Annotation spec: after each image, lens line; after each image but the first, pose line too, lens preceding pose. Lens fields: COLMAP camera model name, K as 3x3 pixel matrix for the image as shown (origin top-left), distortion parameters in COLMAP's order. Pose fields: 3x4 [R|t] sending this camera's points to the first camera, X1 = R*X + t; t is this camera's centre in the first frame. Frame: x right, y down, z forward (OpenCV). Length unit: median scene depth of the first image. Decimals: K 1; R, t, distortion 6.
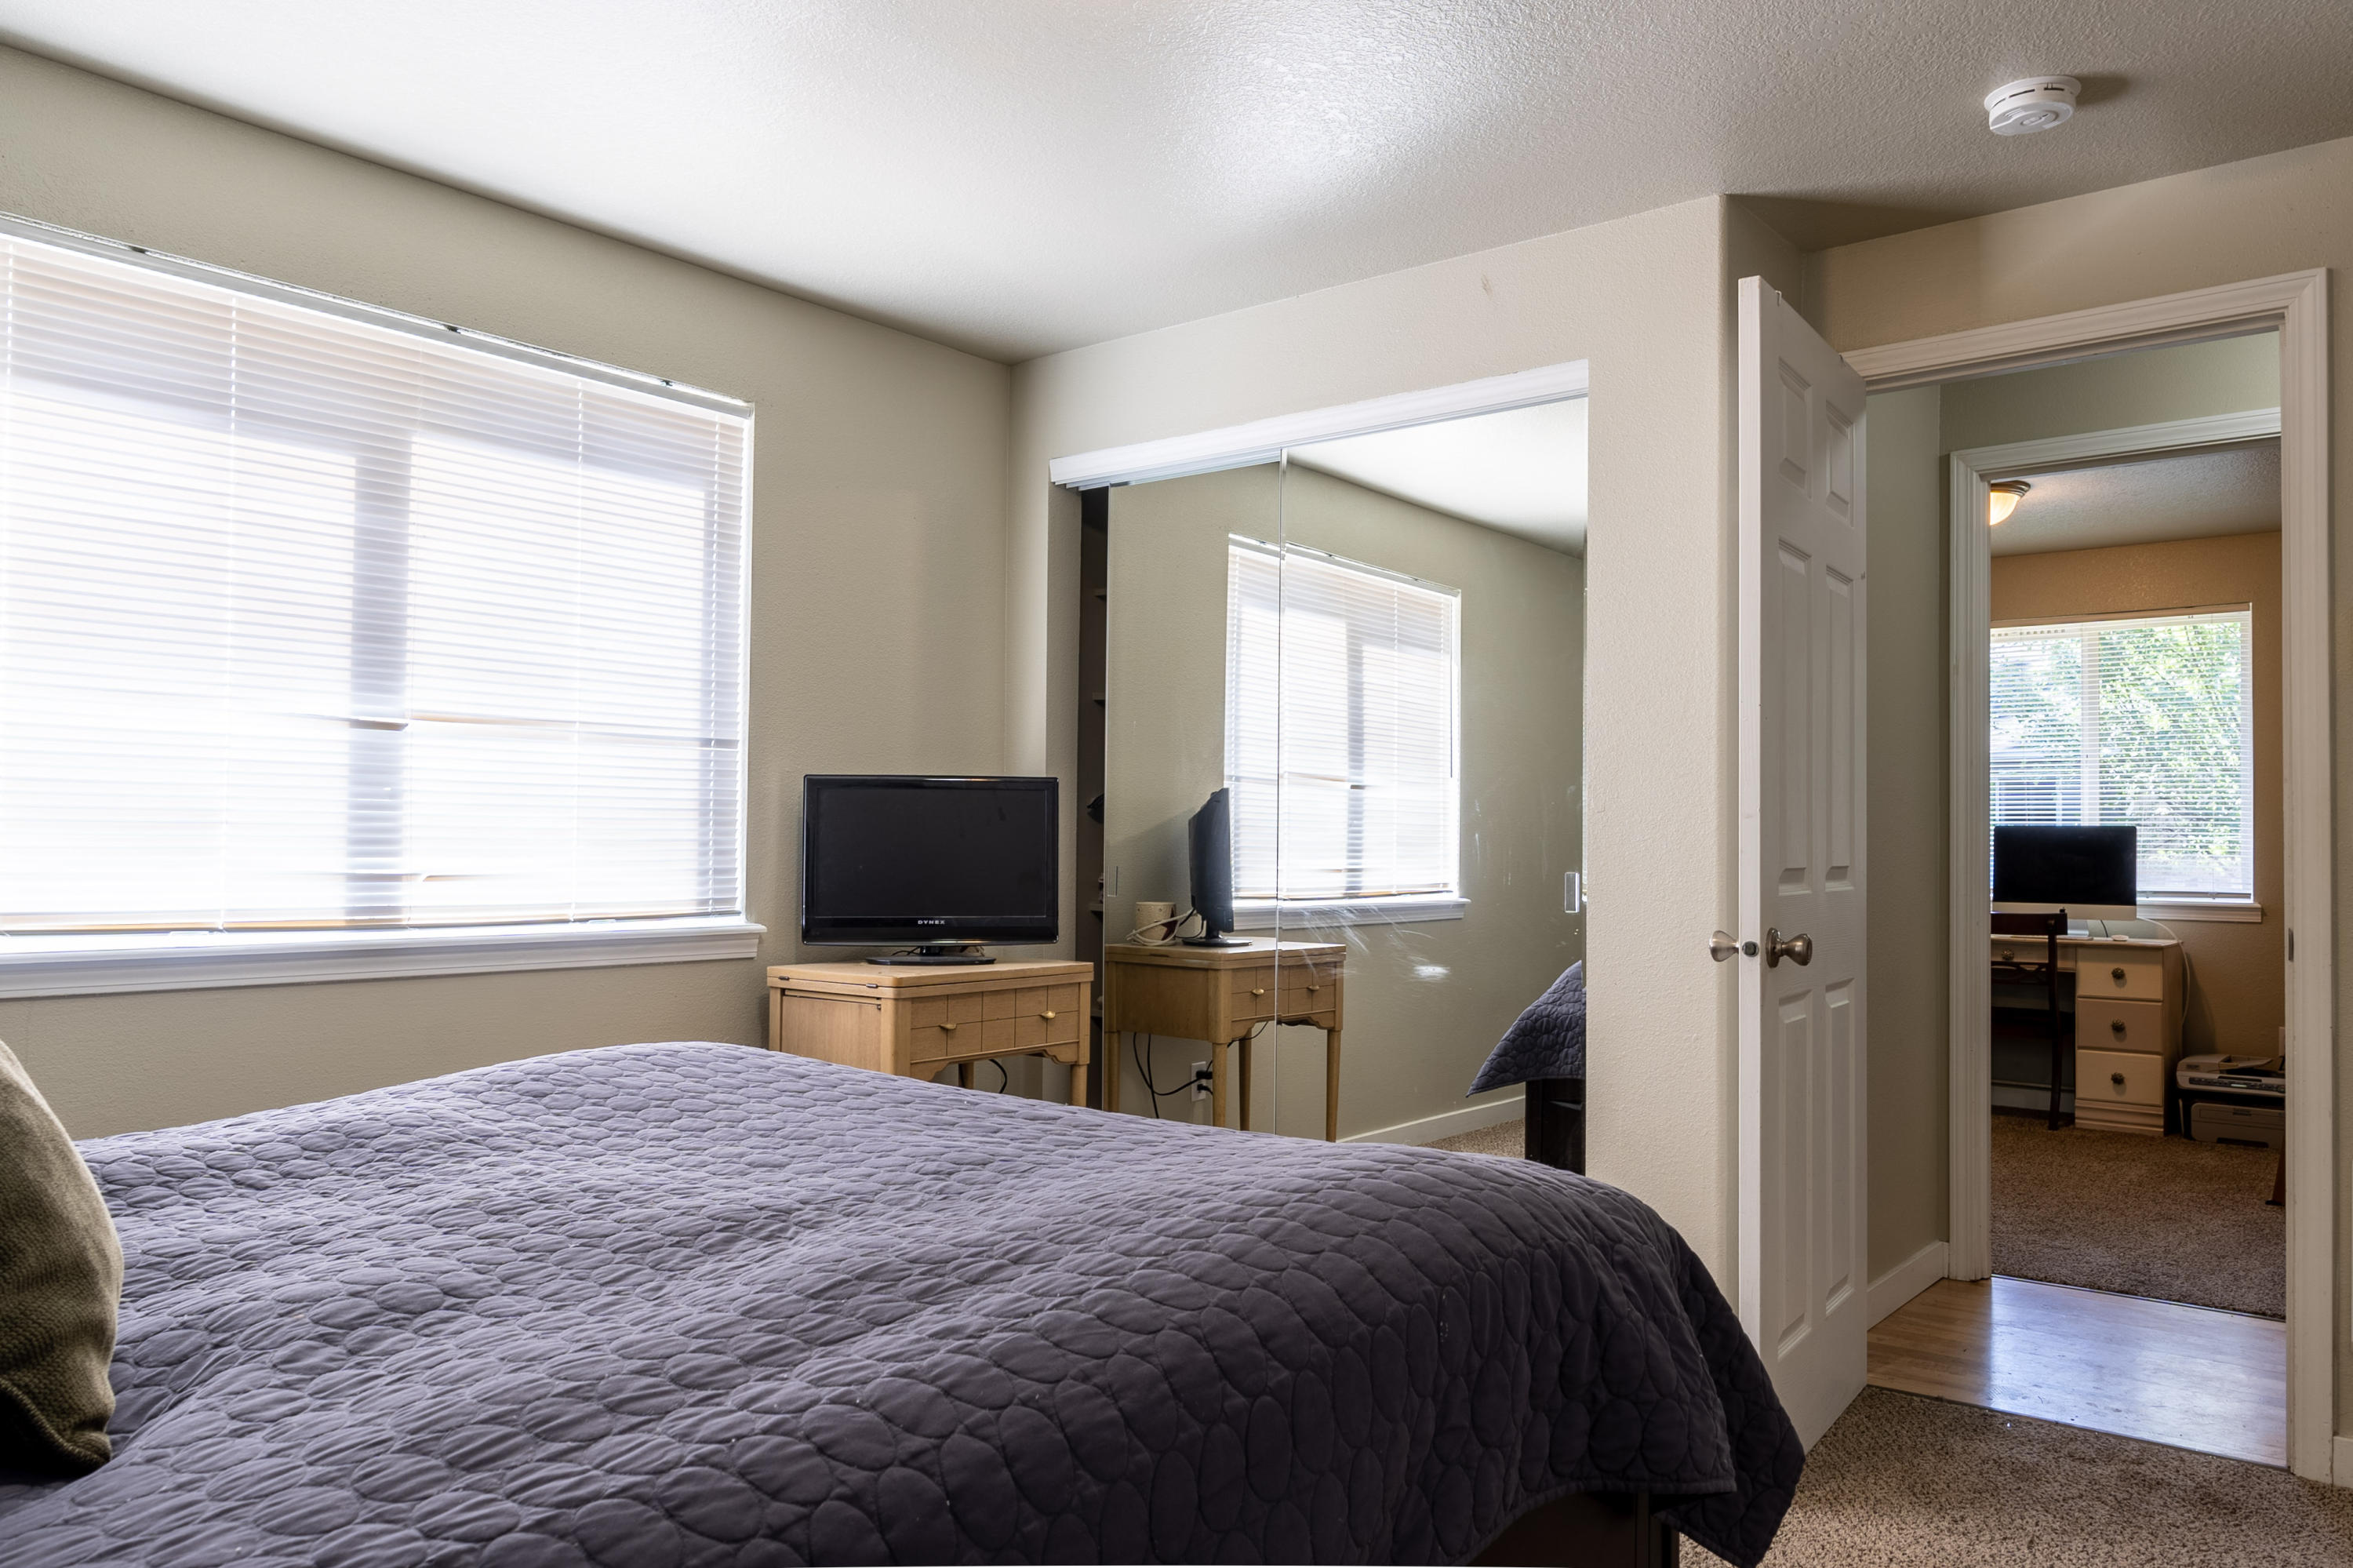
lens RADIAL K [[1686.8, 0, 1173.2], [0, 1686.8, 836.7], [0, 0, 1]] dist [-0.009138, 0.003042]
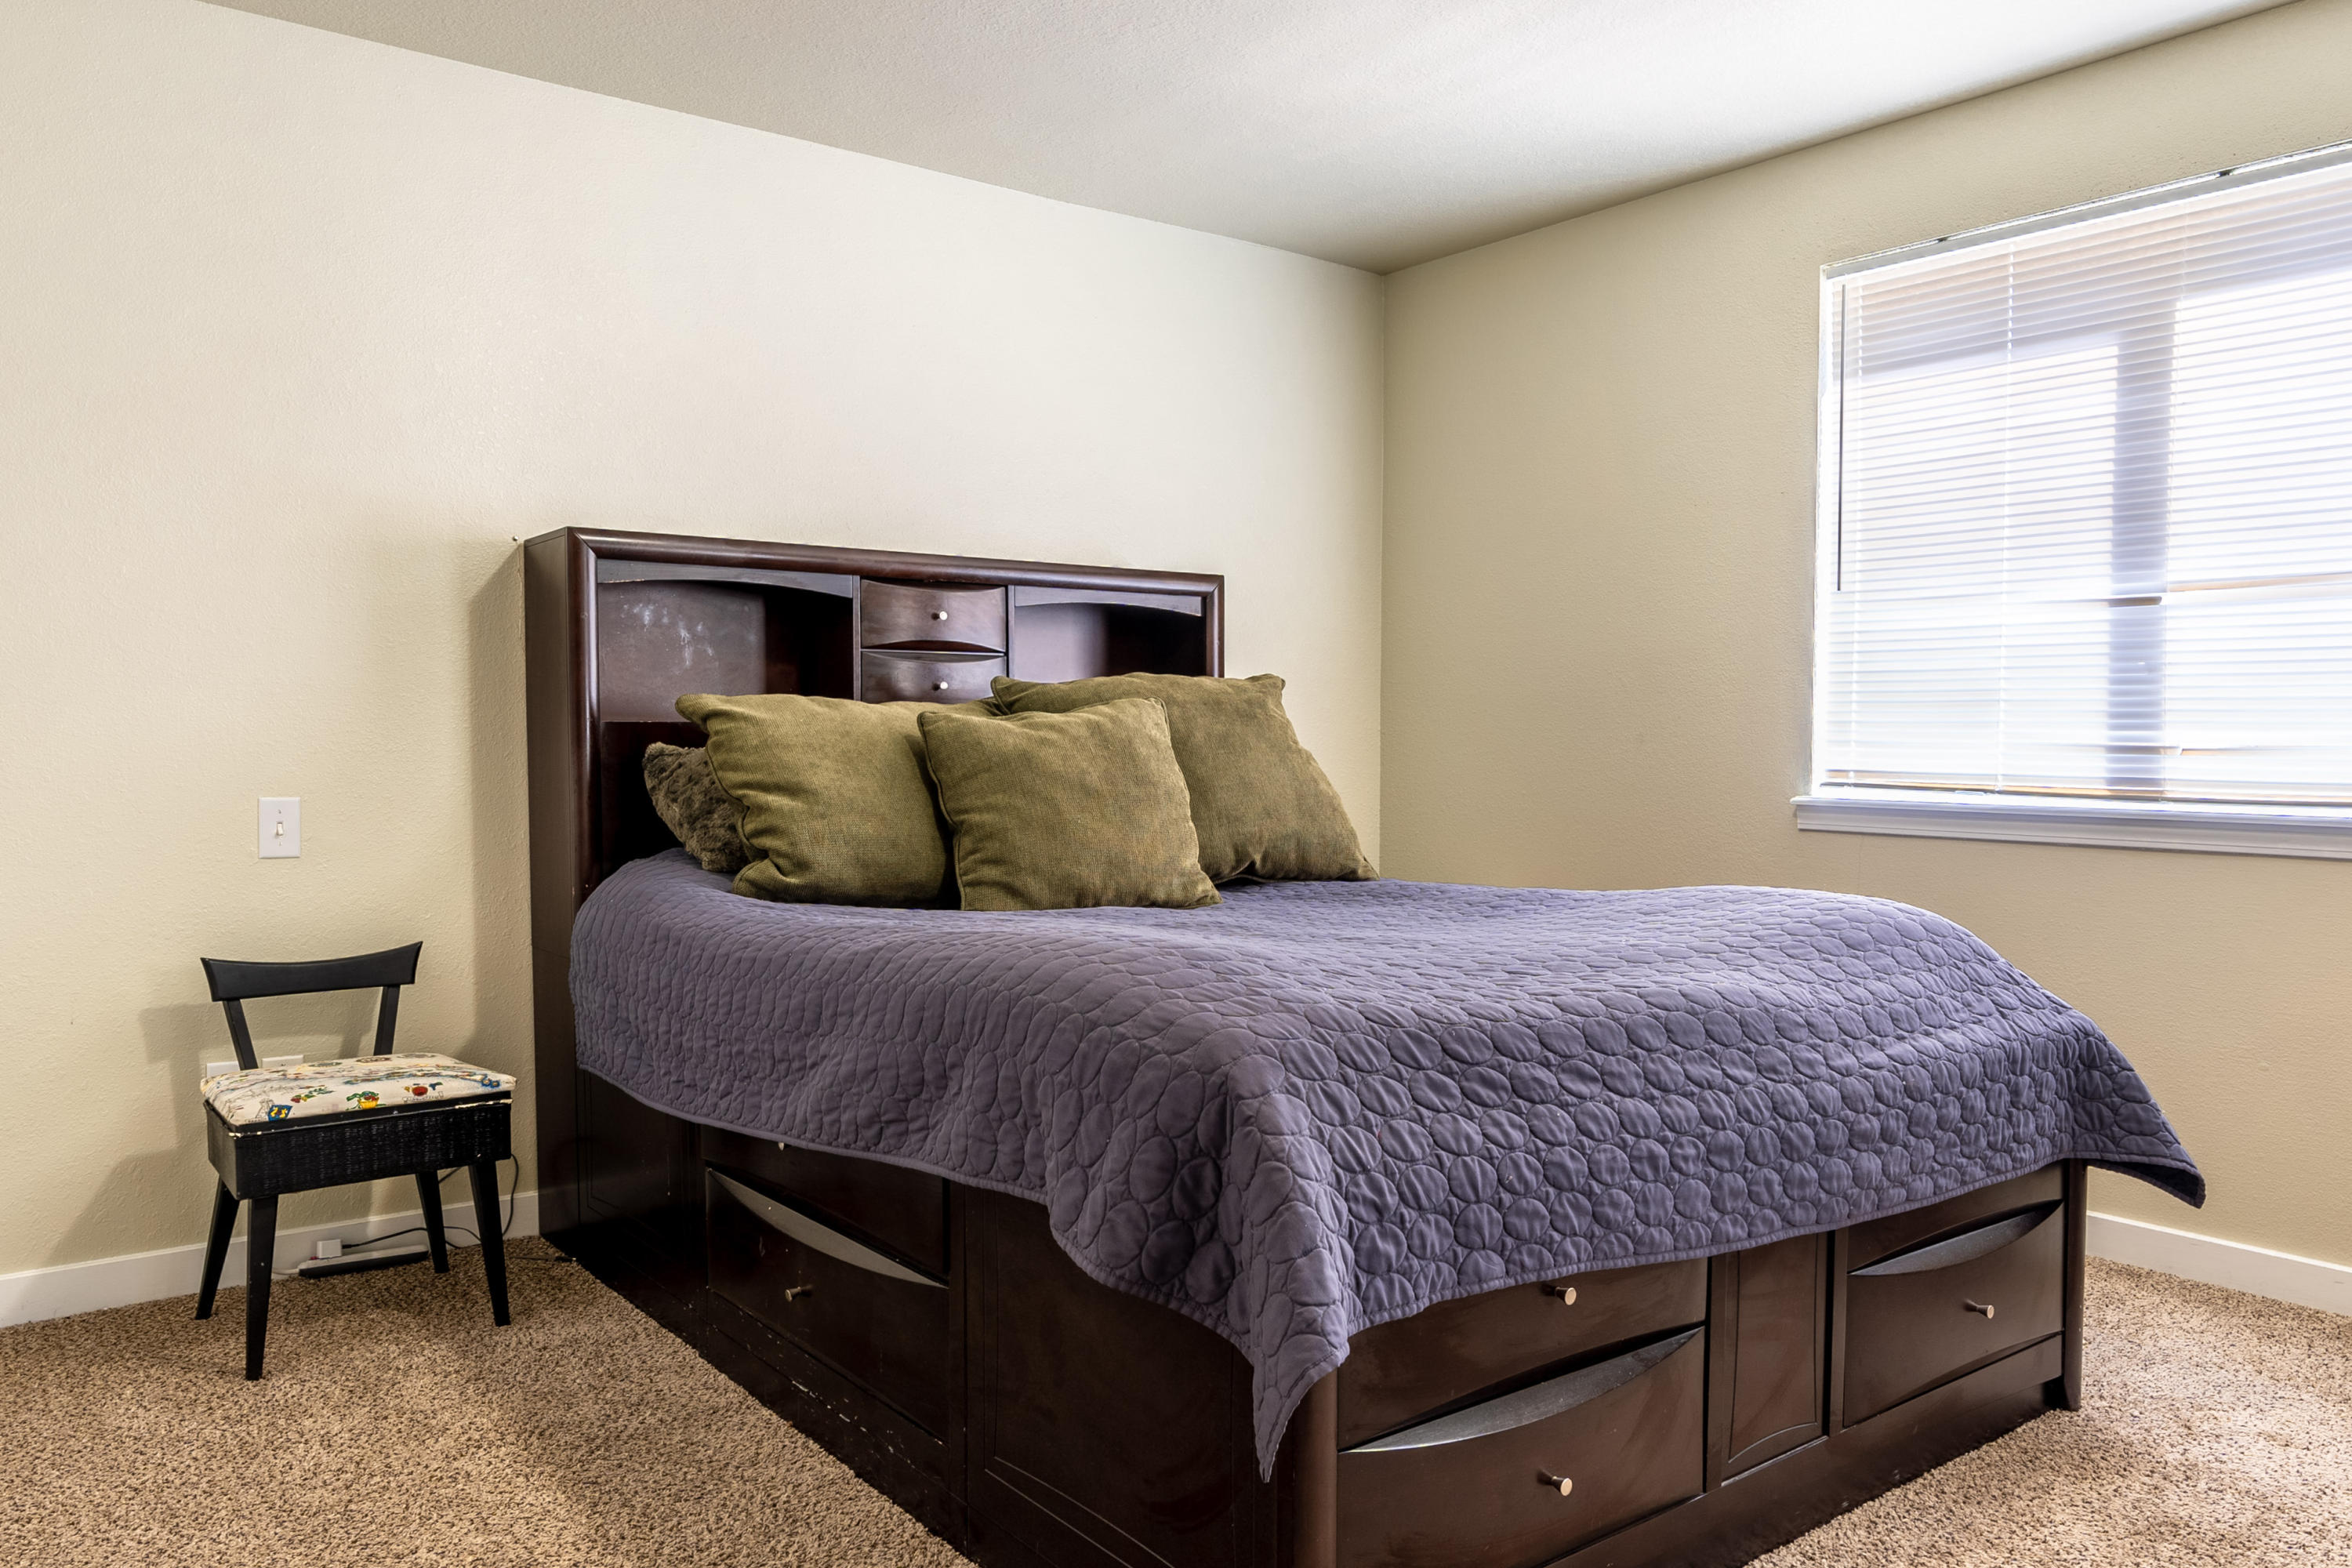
lens RADIAL K [[1686.0, 0, 1181.5], [0, 1686.0, 782.0], [0, 0, 1]] dist [-0.009138, 0.003042]
pose [[-0.235777, 0.028706, -0.971383, 0.707501], [0.011286, 0.999577, 0.026800, 0.010425], [0.971742, -0.004644, -0.236001, 0.720864]]
